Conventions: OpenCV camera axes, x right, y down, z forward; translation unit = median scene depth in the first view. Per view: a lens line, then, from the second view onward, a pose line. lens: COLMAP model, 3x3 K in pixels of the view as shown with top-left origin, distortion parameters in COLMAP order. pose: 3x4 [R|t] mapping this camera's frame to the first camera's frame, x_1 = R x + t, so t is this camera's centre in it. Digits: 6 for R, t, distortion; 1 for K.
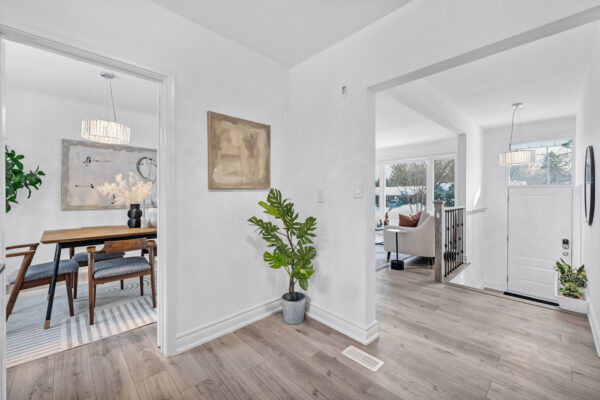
lens RADIAL K [[245.9, 0, 300.0], [0, 245.9, 200.0], [0, 0, 1]] dist [0.000638, 0.000027]
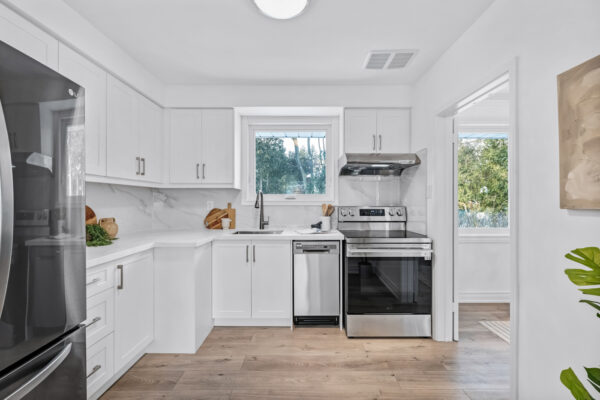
lens RADIAL K [[245.9, 0, 300.0], [0, 245.9, 200.0], [0, 0, 1]] dist [0.000638, 0.000027]
pose [[-0.705877, -0.000141, -0.708334, 0.455457], [-0.009907, 0.999904, 0.009674, -0.066599], [0.708265, 0.013846, -0.705811, 0.958083]]
